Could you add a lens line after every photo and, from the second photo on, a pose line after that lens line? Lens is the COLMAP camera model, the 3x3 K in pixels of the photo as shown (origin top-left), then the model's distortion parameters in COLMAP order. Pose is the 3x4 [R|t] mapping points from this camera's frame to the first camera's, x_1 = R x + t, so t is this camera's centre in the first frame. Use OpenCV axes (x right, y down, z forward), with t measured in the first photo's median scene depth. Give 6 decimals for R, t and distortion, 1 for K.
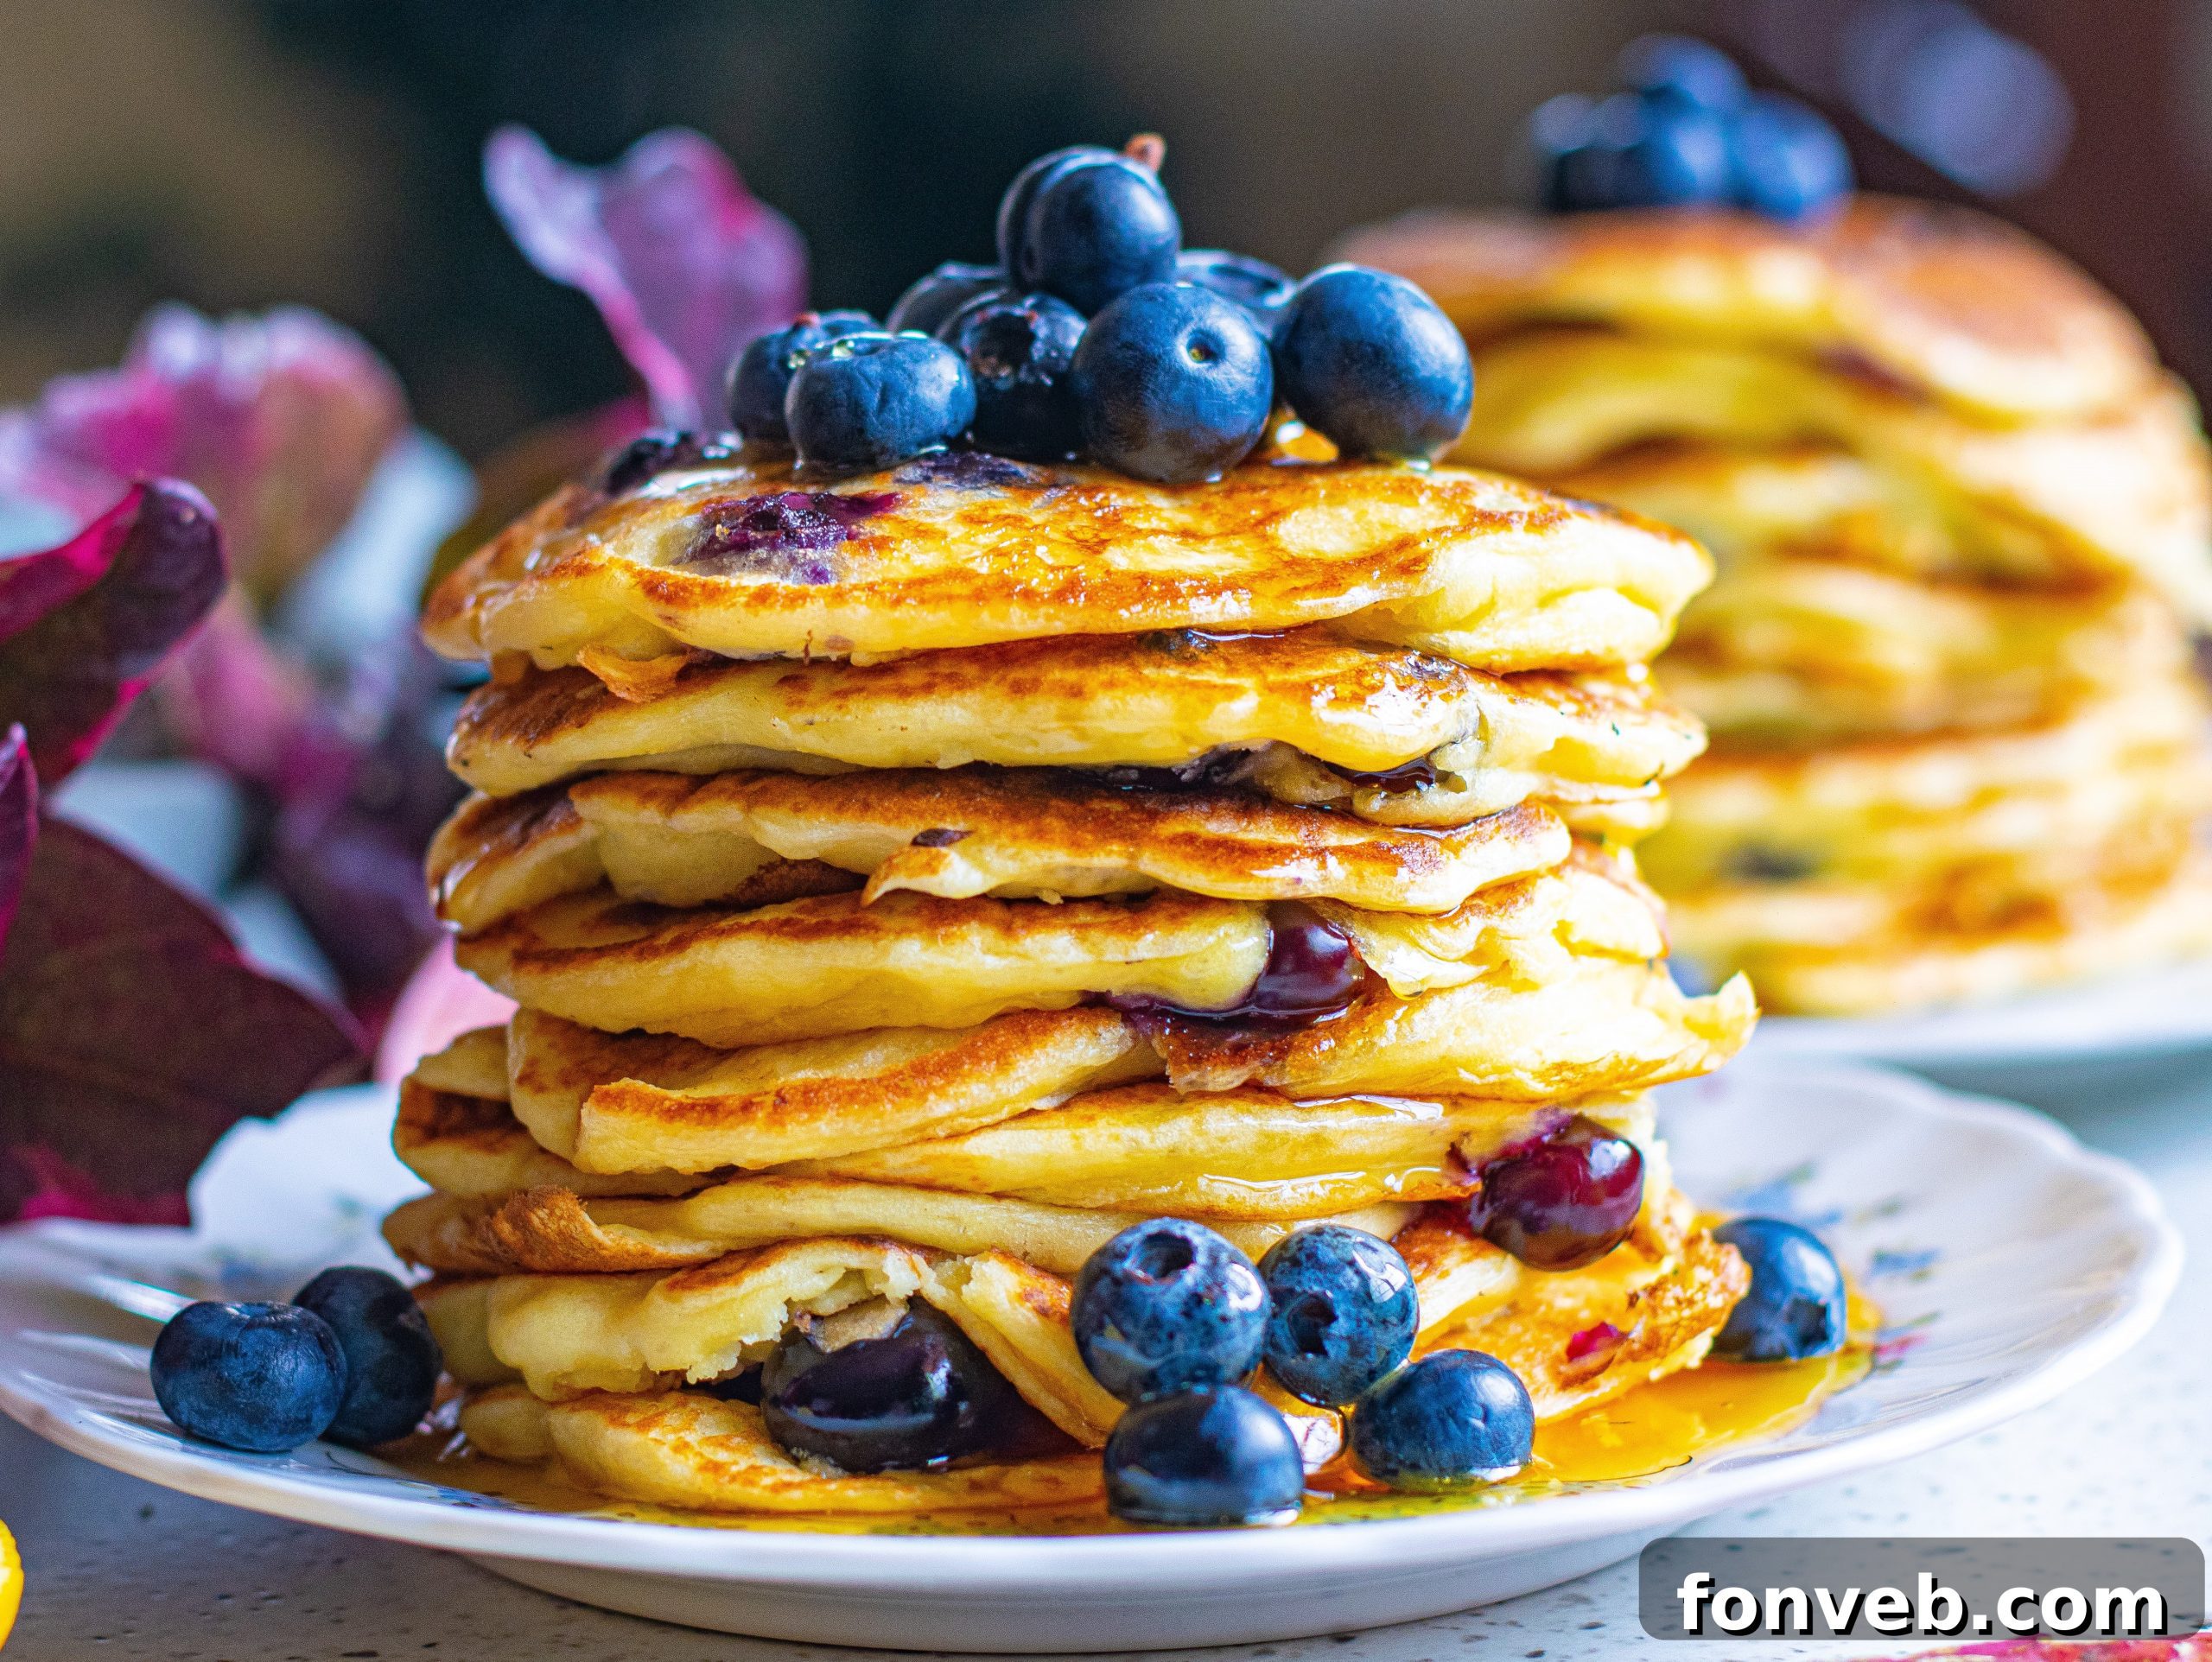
lens RADIAL K [[7145.6, 0, 1091.4], [0, 7145.6, 818.5], [0, 0, 1]] dist [-0.316339, 0.000000]
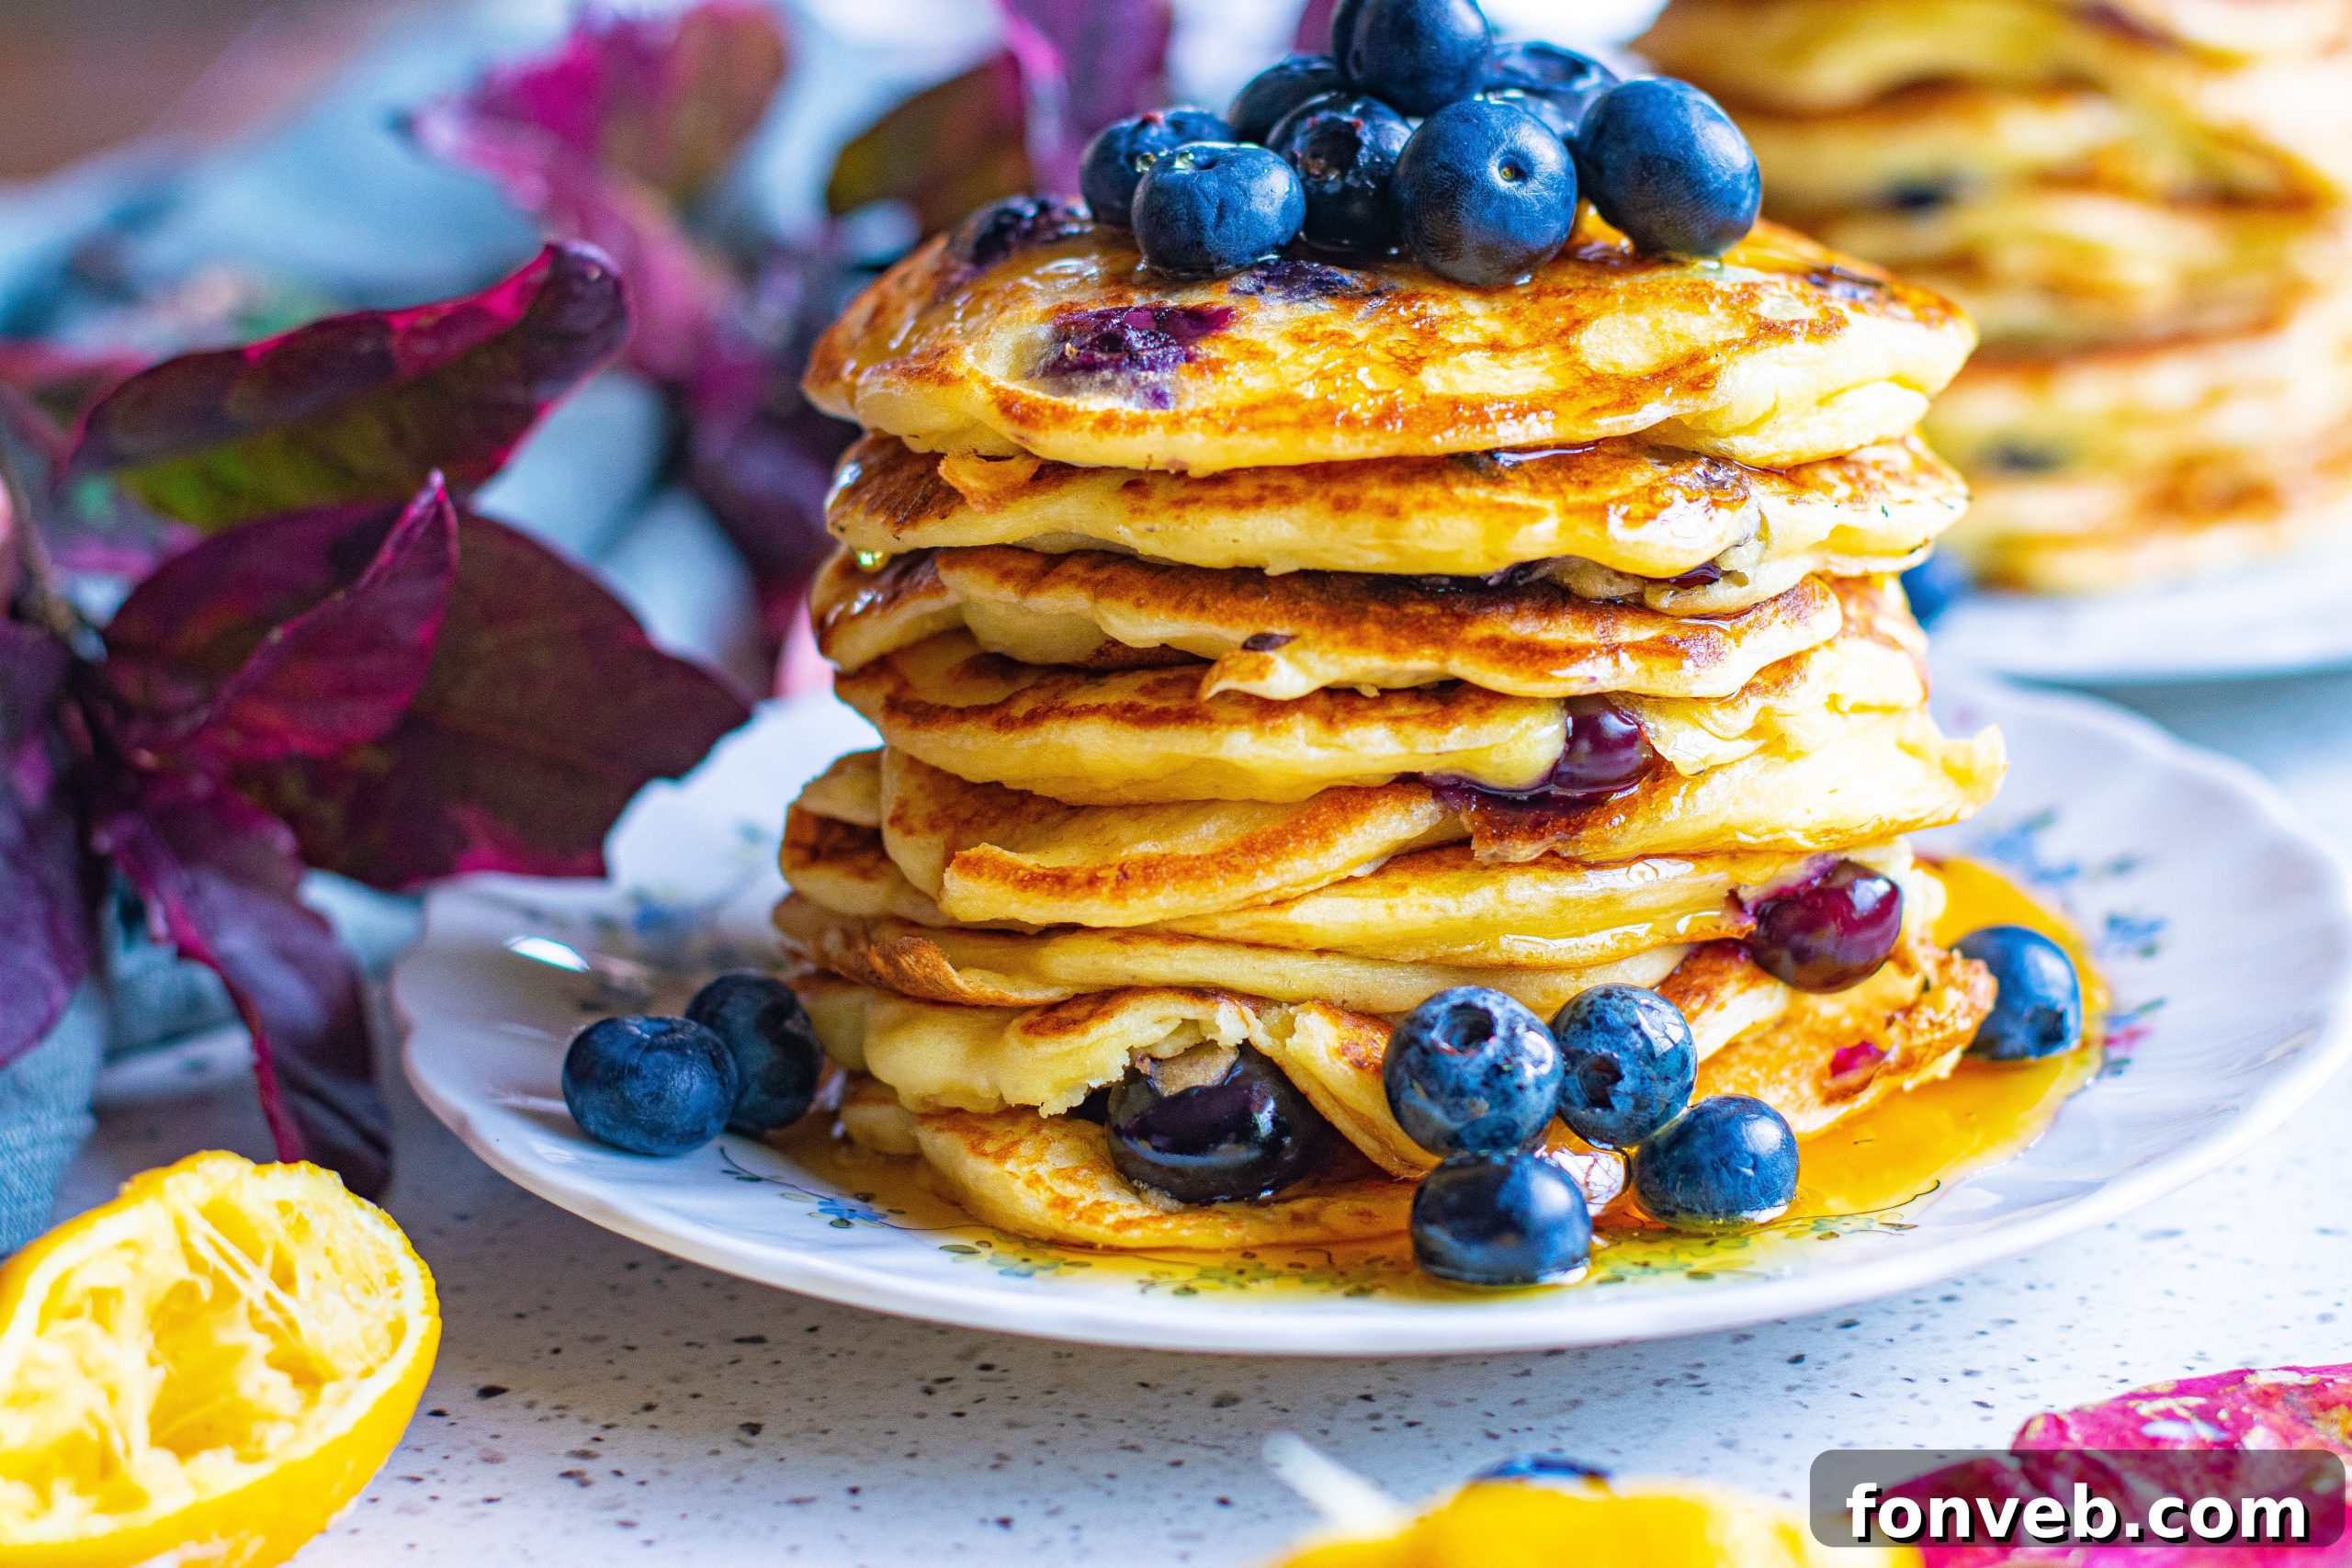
lens RADIAL K [[5881.4, 0, 1201.5], [0, 5881.4, 796.7], [0, 0, 1]] dist [-0.279588, 0.000000]
pose [[0.999090, 0.009789, -0.041512, 0.006268], [-0.002925, 0.986736, 0.162308, -0.118272], [0.042550, -0.162039, 0.985867, 0.100800]]
